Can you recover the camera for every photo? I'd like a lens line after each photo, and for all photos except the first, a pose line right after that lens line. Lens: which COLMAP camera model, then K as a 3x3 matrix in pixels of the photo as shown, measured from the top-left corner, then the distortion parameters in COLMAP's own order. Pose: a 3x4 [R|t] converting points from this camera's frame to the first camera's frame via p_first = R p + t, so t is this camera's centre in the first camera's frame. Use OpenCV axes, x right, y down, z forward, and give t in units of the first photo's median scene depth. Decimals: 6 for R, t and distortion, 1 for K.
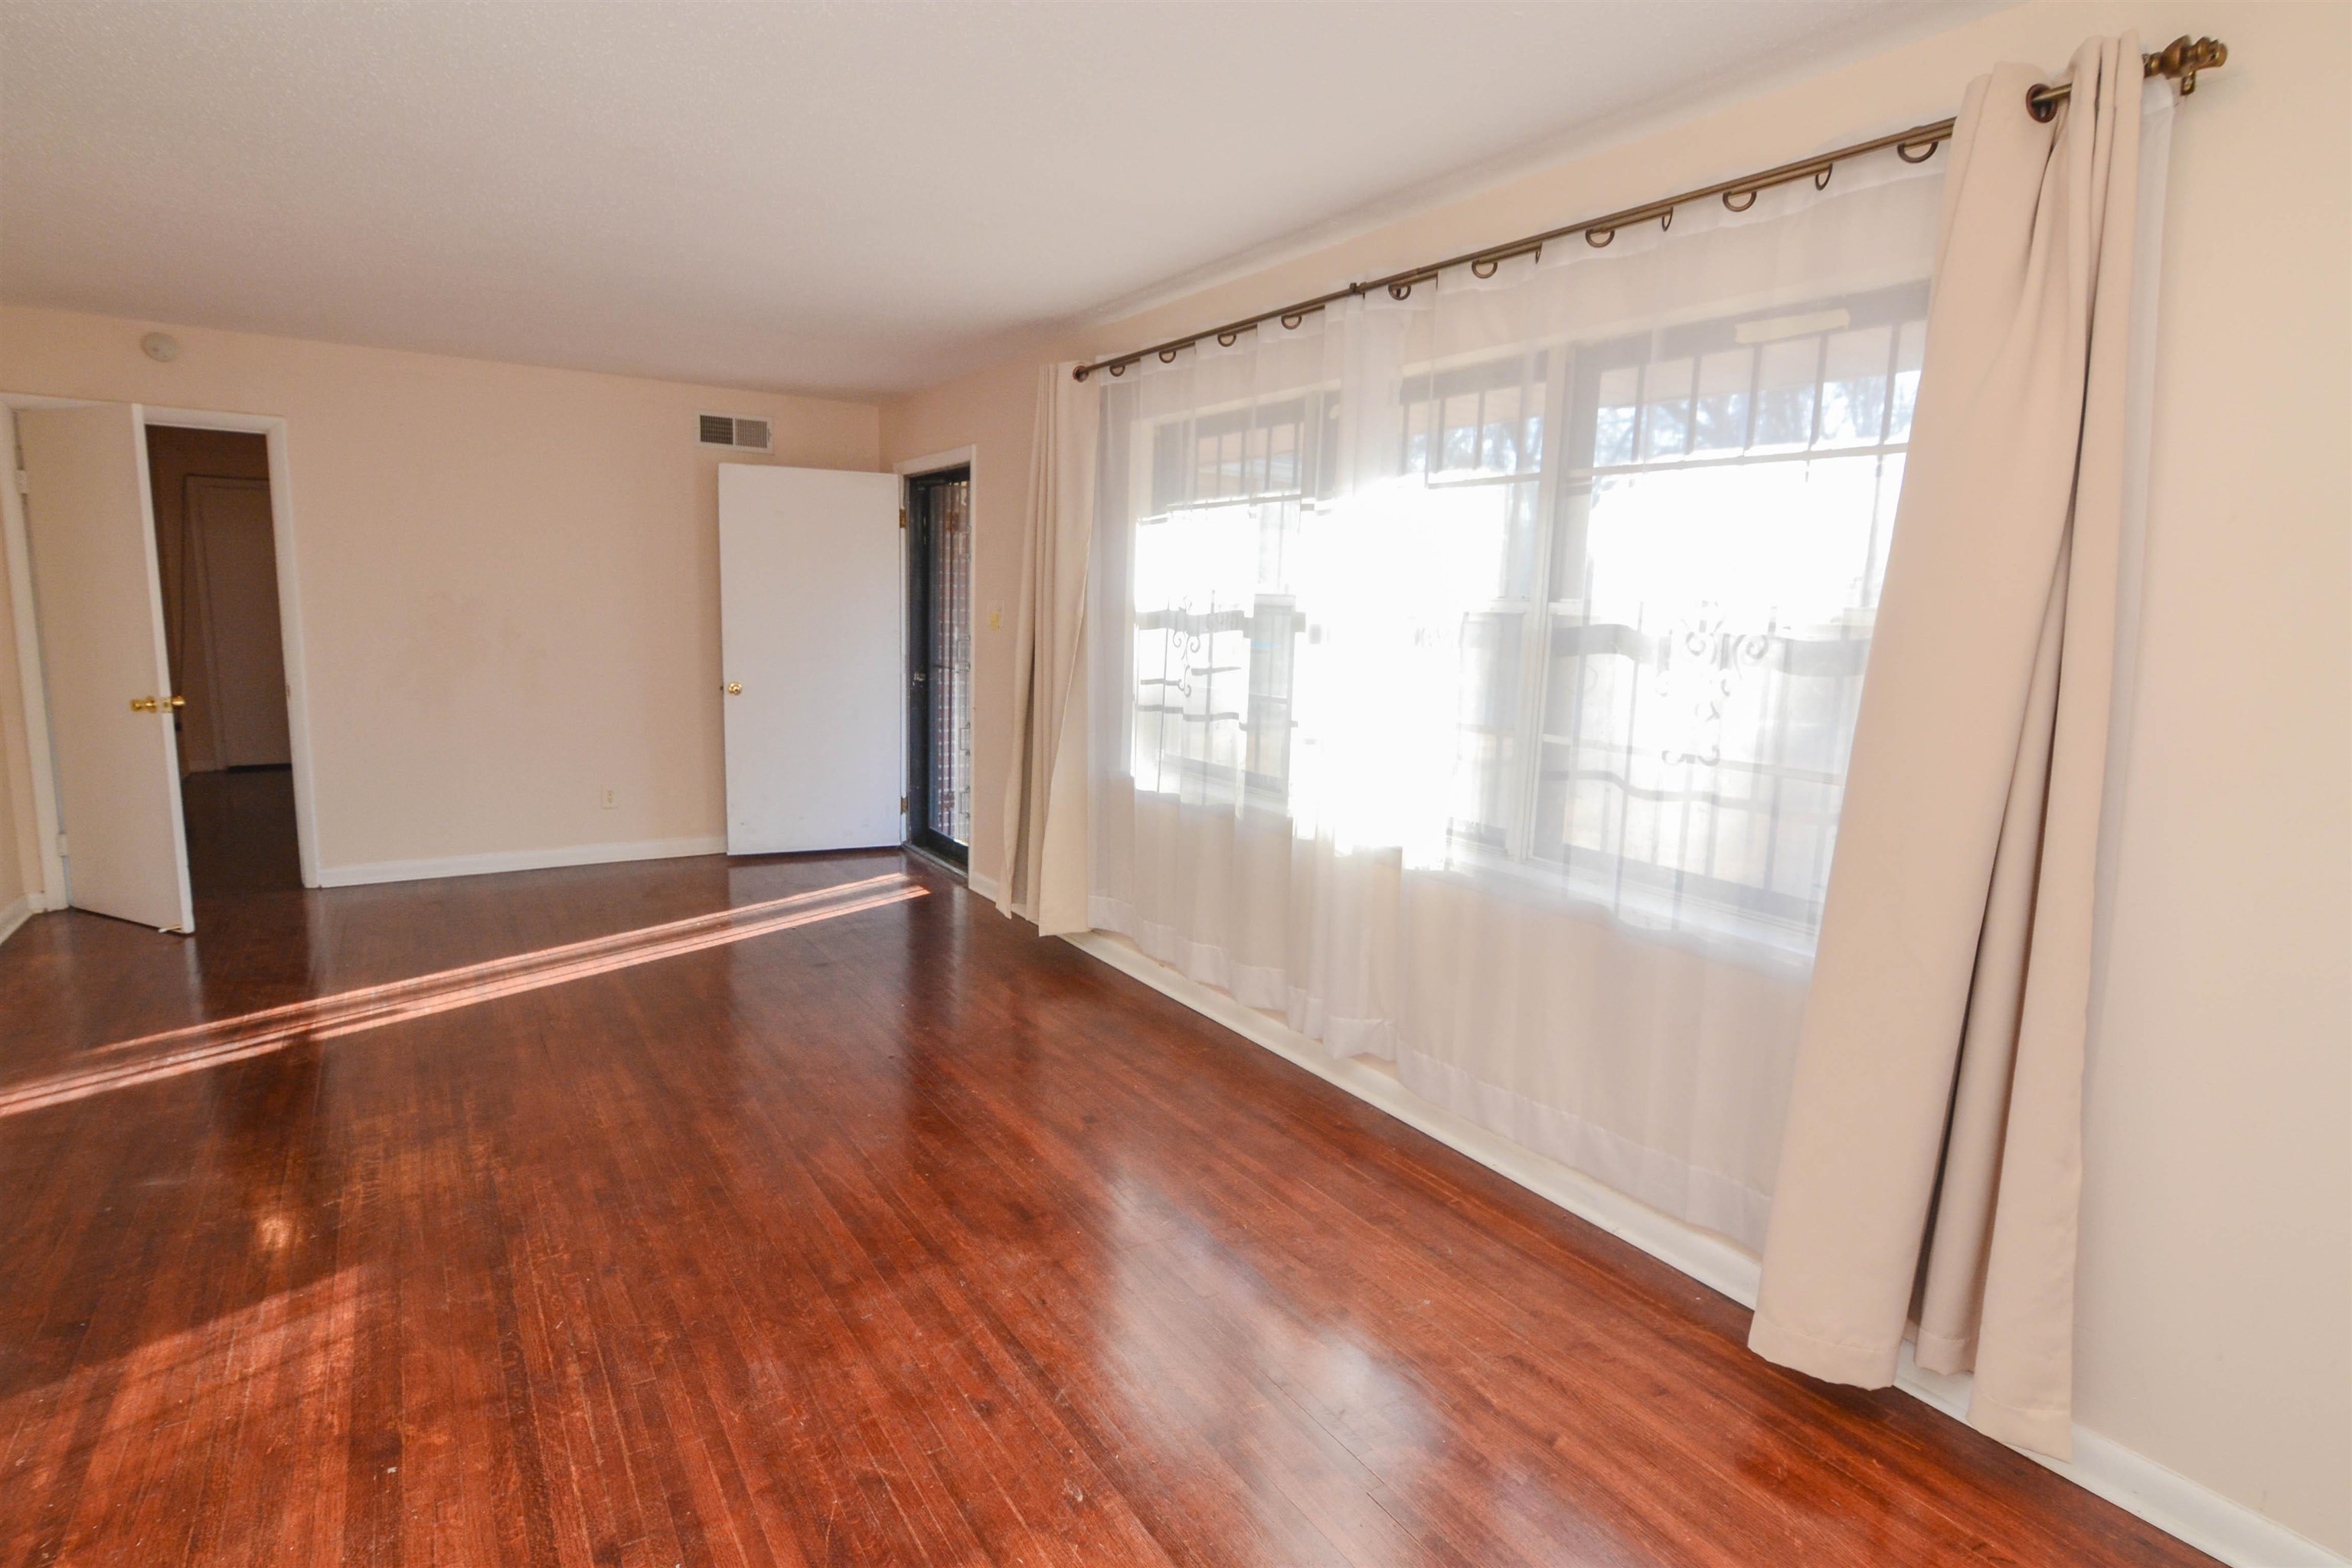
lens RADIAL K [[1170.3, 0, 1161.4], [0, 1170.3, 777.9], [0, 0, 1]] dist [-0.026054, 0.000825]
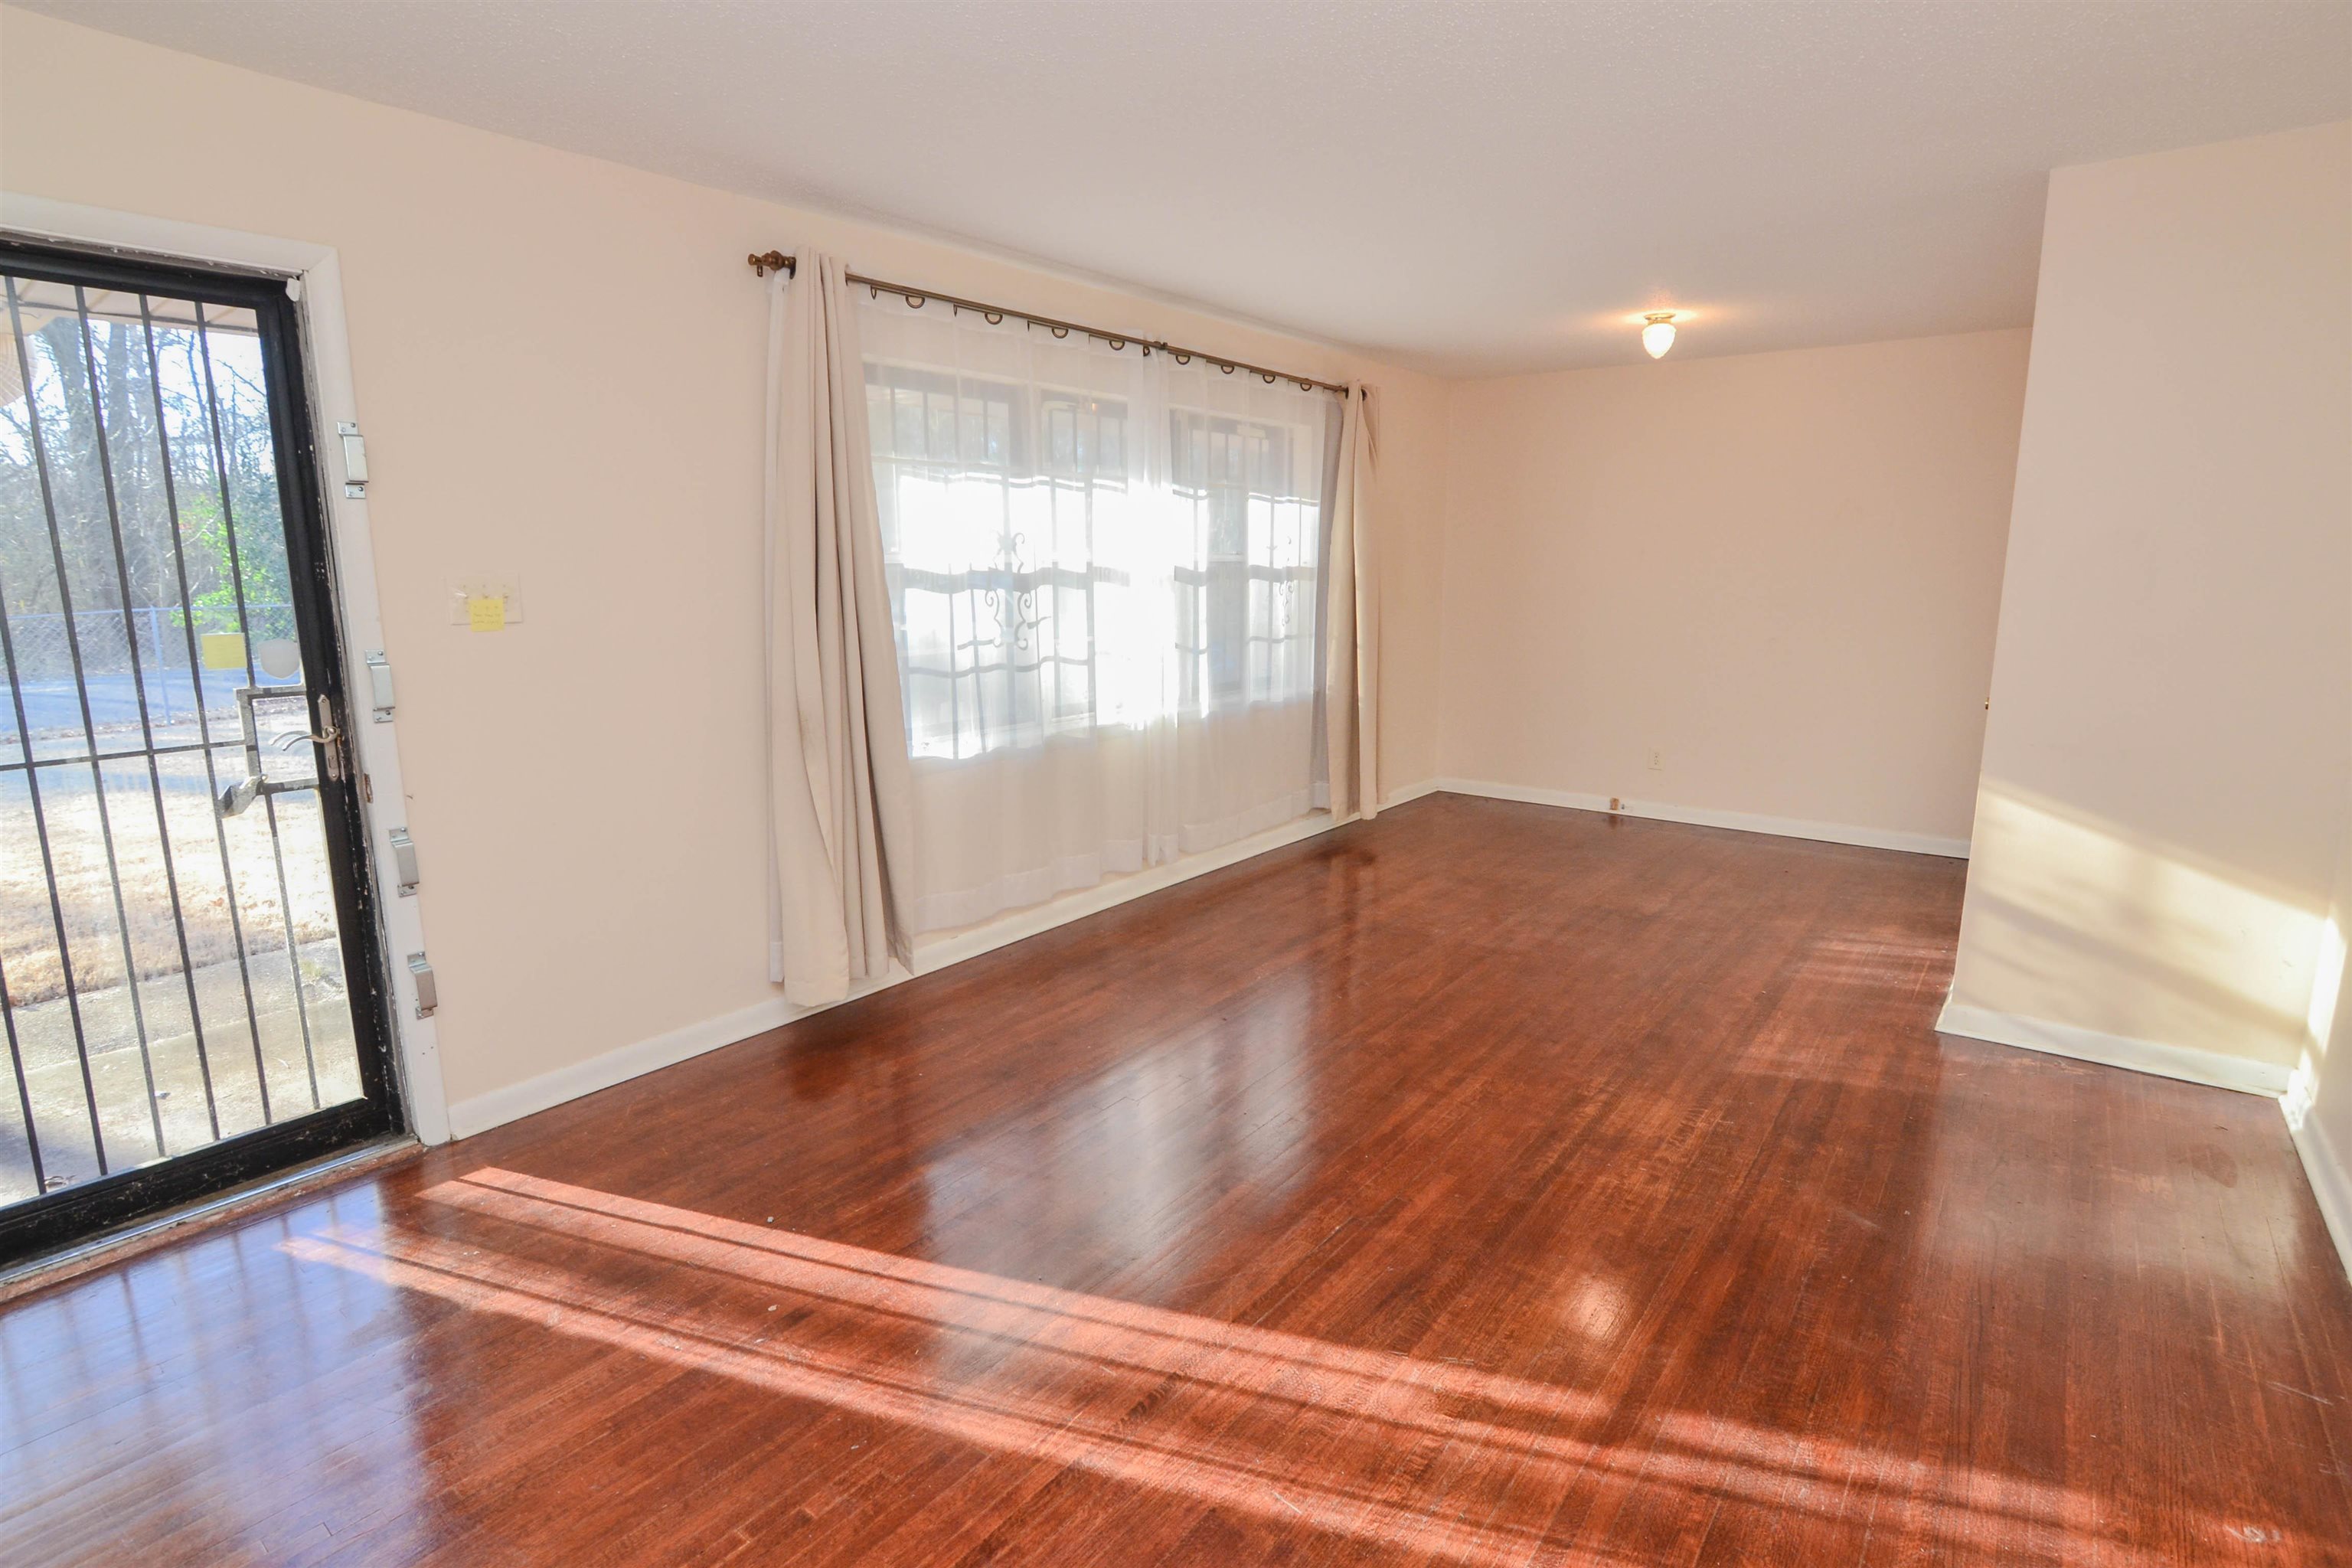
lens RADIAL K [[1170.3, 0, 1161.4], [0, 1170.3, 777.9], [0, 0, 1]] dist [-0.026054, 0.000825]
pose [[-0.322905, -0.206172, 0.923702, -1.174628], [0.128230, 0.957454, 0.258531, -0.248051], [-0.937704, 0.201927, -0.282730, 1.366222]]
